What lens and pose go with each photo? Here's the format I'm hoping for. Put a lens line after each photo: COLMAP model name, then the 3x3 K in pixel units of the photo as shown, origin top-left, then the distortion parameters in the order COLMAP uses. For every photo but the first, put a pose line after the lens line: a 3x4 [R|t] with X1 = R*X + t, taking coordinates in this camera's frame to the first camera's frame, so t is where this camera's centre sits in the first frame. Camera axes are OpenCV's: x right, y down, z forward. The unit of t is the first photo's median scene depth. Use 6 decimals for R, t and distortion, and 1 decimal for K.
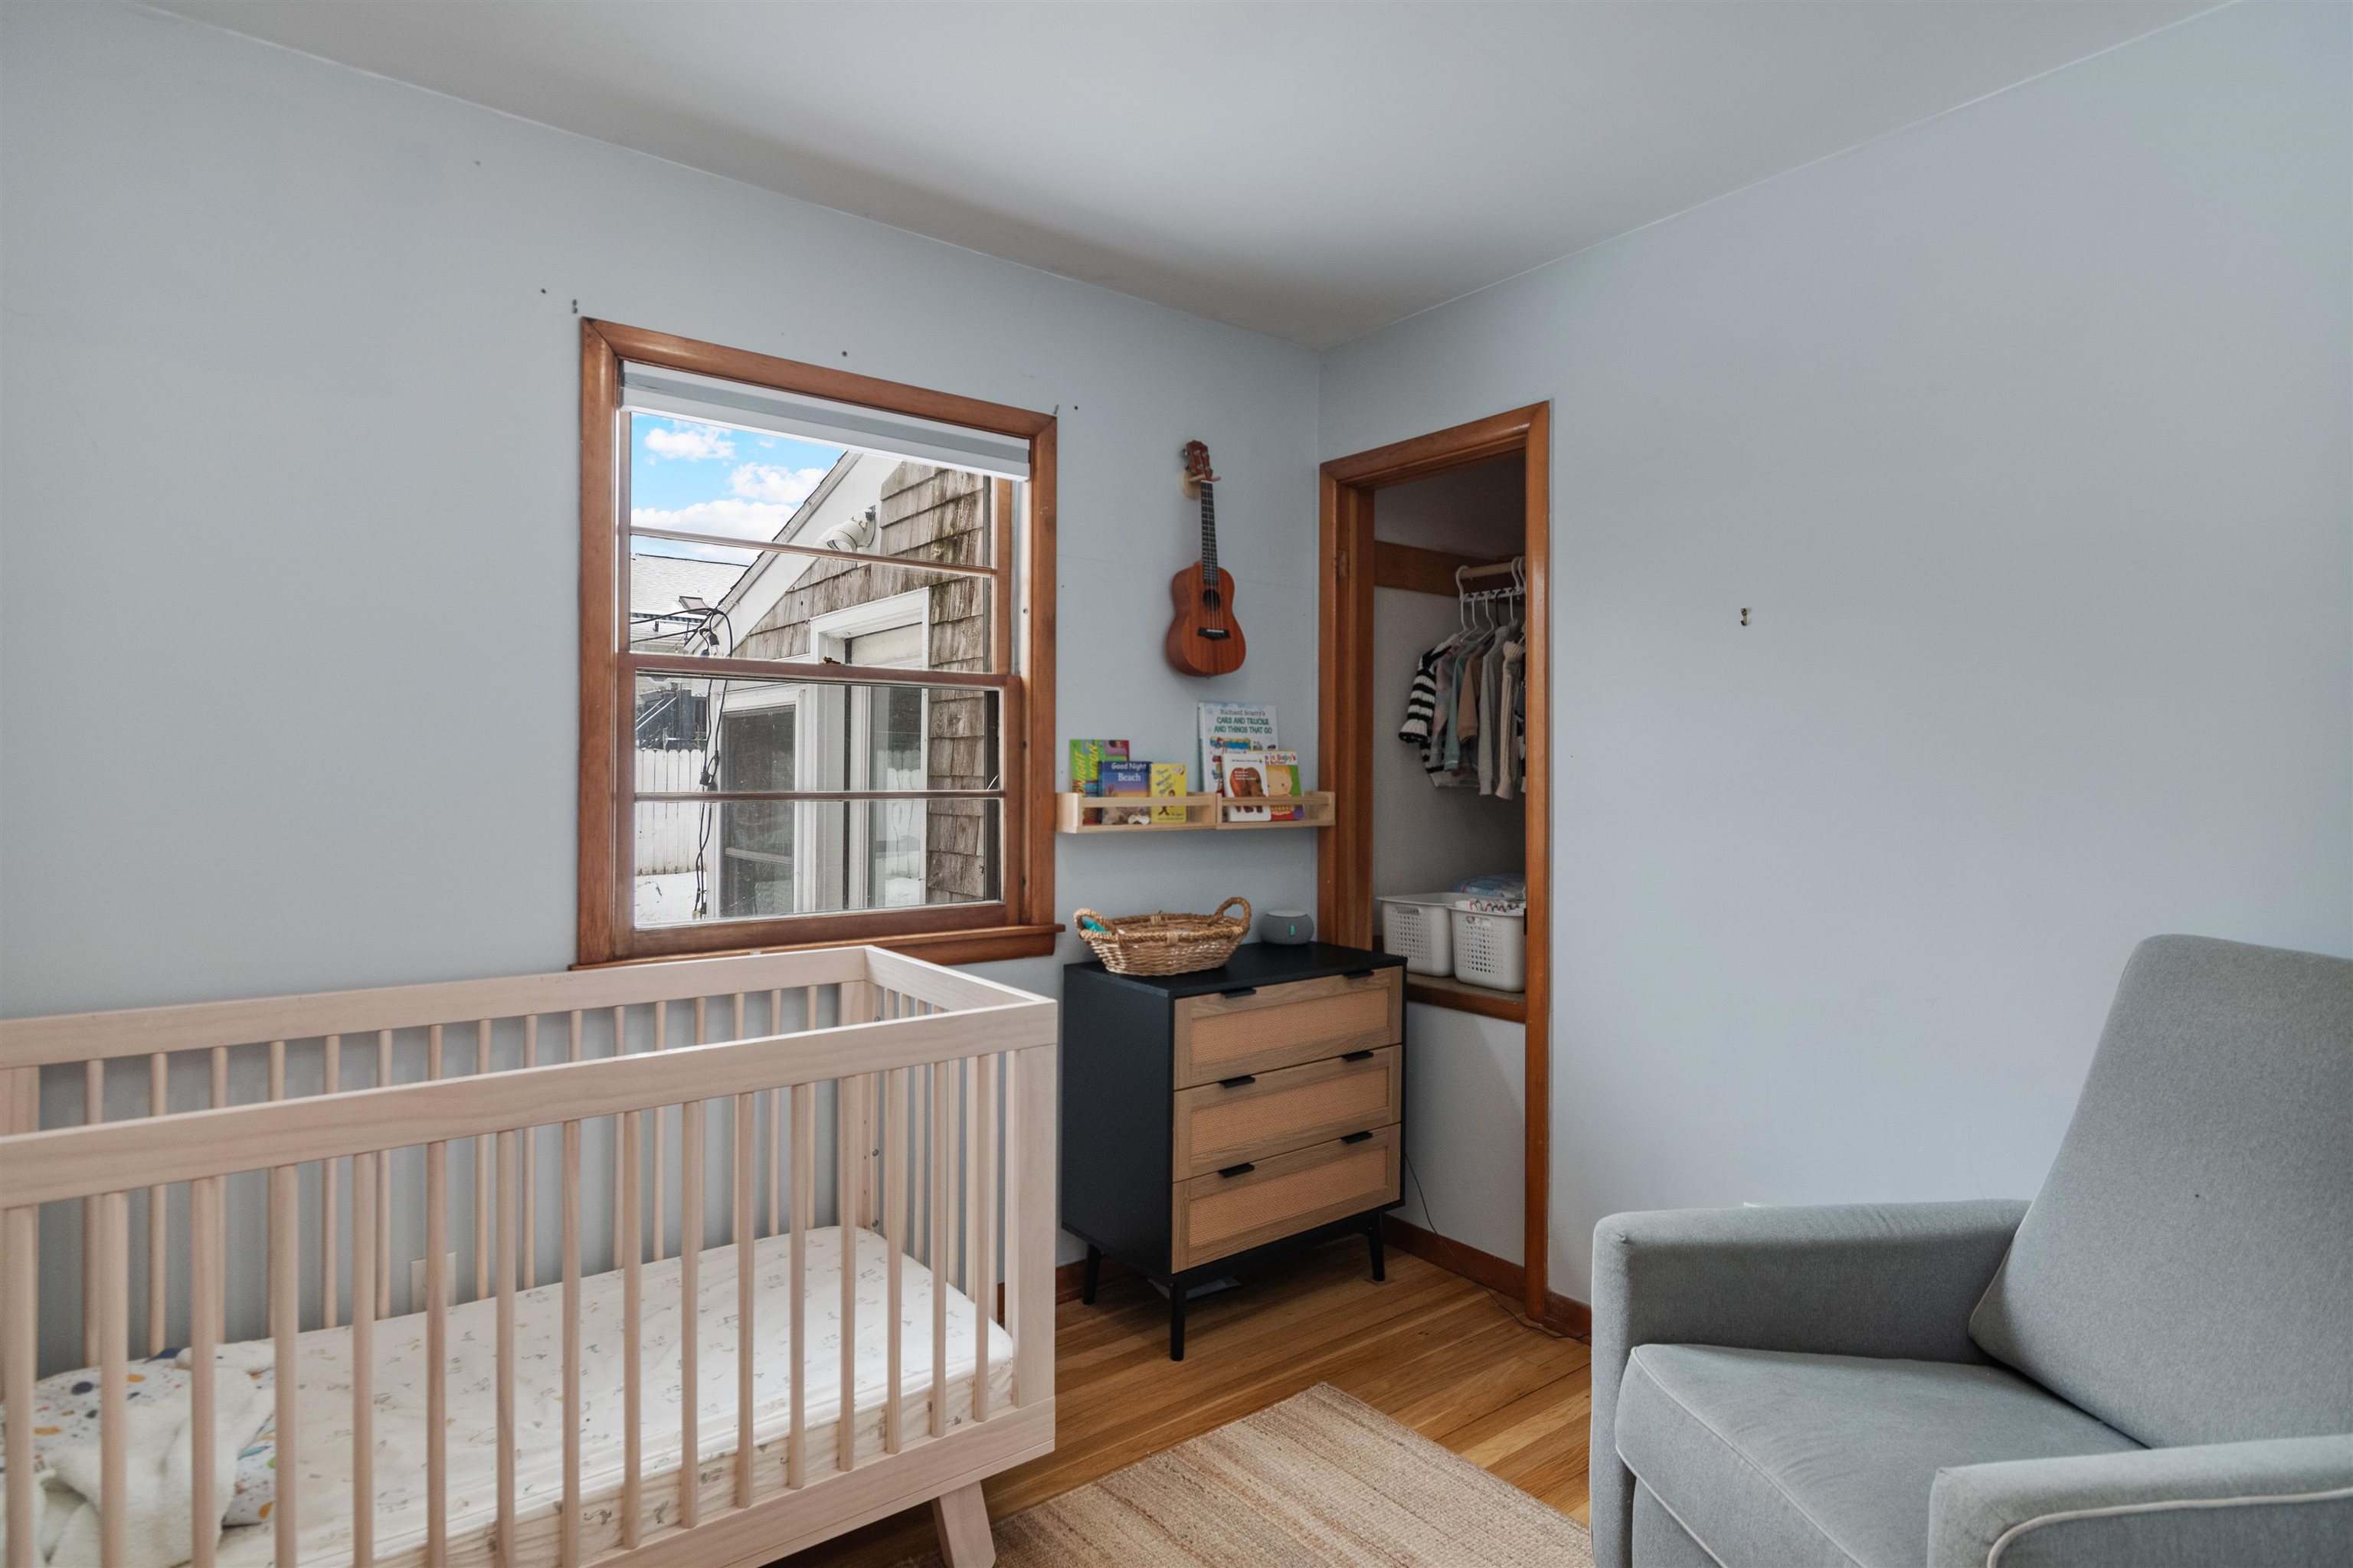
lens RADIAL K [[1213.6, 0, 1160.6], [0, 1213.6, 776.2], [0, 0, 1]] dist [-0.004506, -0.003374]
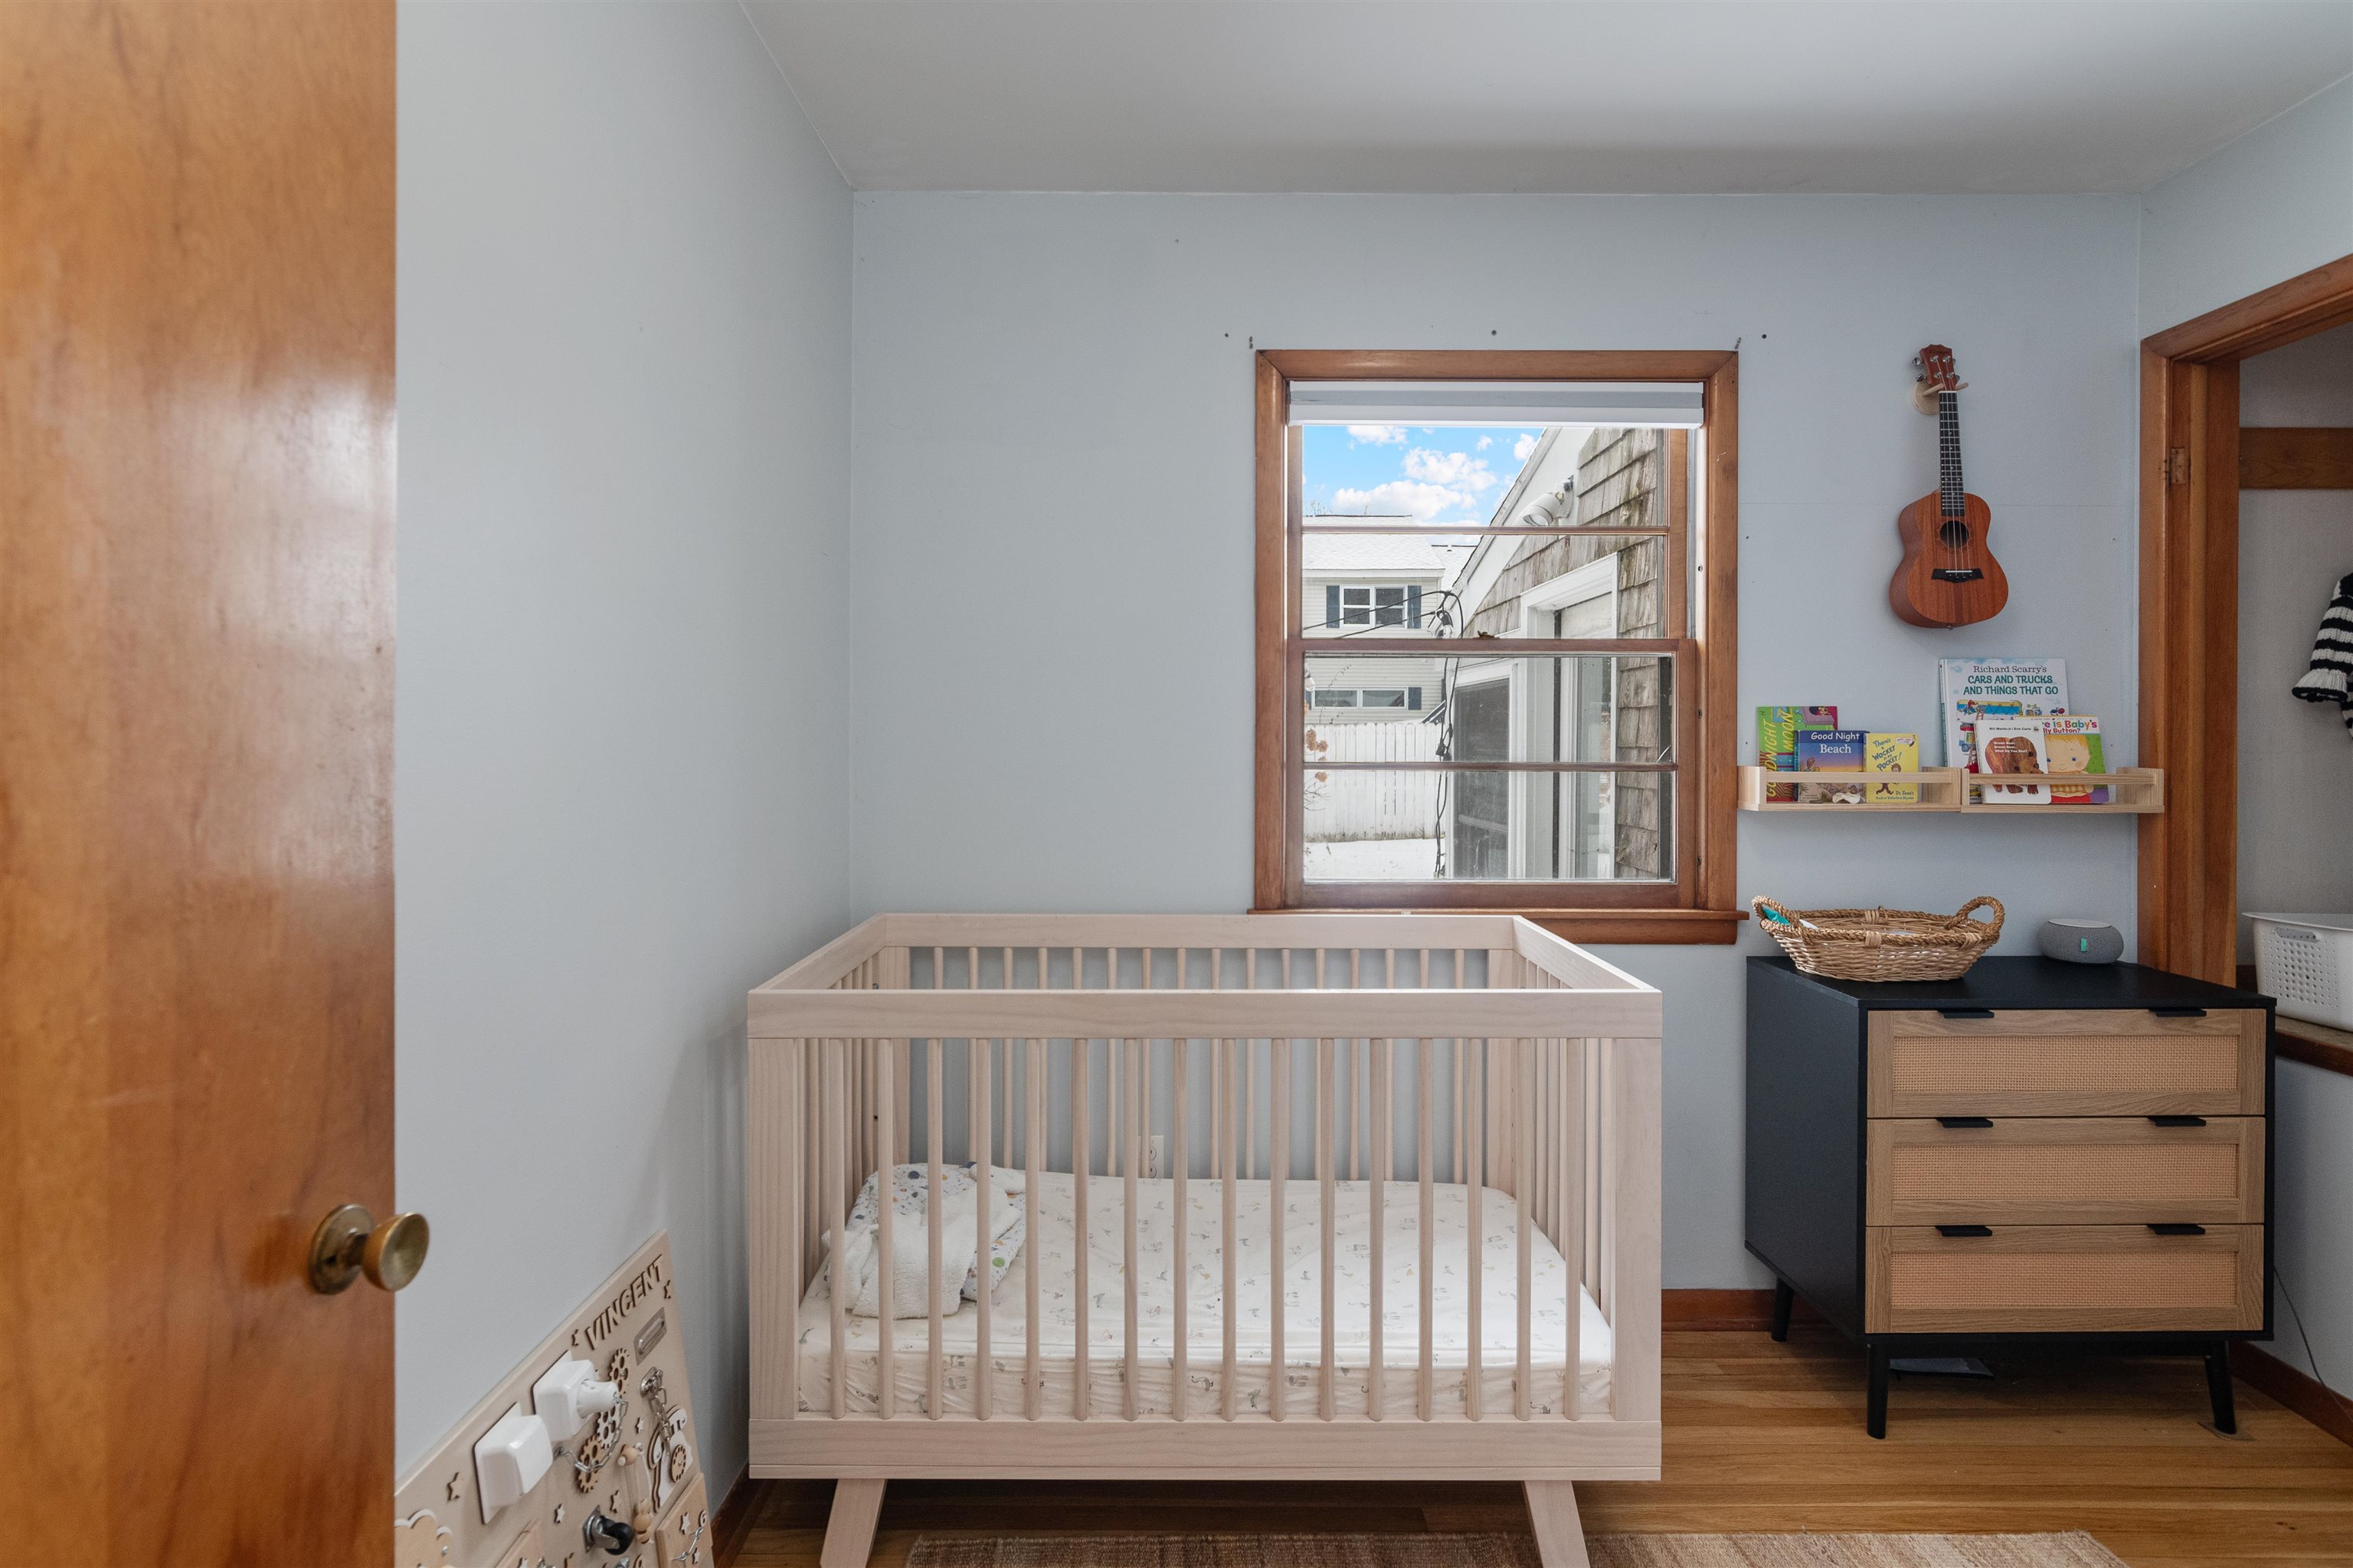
lens RADIAL K [[1160.2, 0, 1145.4], [0, 1160.2, 751.4], [0, 0, 1]] dist [-0.001532, 0.000824]
pose [[0.794280, 0.002910, -0.607545, 0.091148], [-0.000918, 0.999993, 0.003590, 0.000048], [0.607551, -0.002294, 0.794277, 0.043362]]
